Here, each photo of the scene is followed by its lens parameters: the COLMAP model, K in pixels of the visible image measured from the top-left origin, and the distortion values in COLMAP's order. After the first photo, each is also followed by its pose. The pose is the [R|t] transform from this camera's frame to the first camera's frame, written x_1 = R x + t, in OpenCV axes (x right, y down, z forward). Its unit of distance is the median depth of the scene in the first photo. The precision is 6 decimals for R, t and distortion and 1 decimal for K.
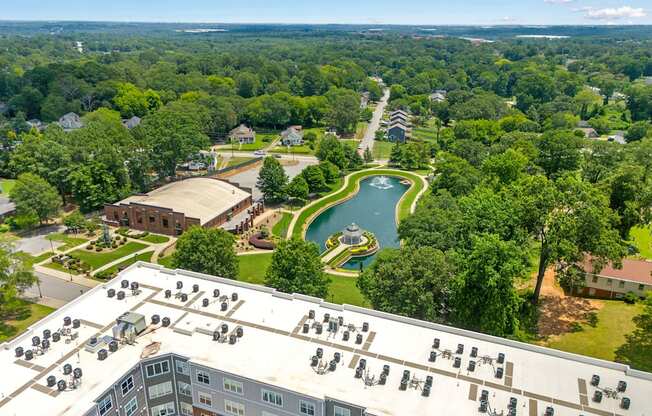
lens RADIAL K [[487.8, 0, 327.5], [0, 487.8, 208.2], [0, 0, 1]] dist [0.067787, -0.066018]
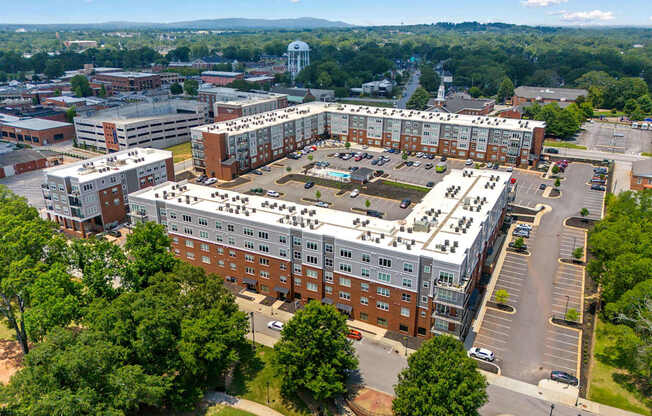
lens RADIAL K [[487.8, 0, 325.5], [0, 487.8, 210.1], [0, 0, 1]] dist [0.067787, -0.066018]
pose [[-0.994919, -0.045848, 0.089634, -0.067987], [0.024959, 0.750180, 0.660762, -0.266752], [-0.097536, 0.659642, -0.745224, 0.665550]]
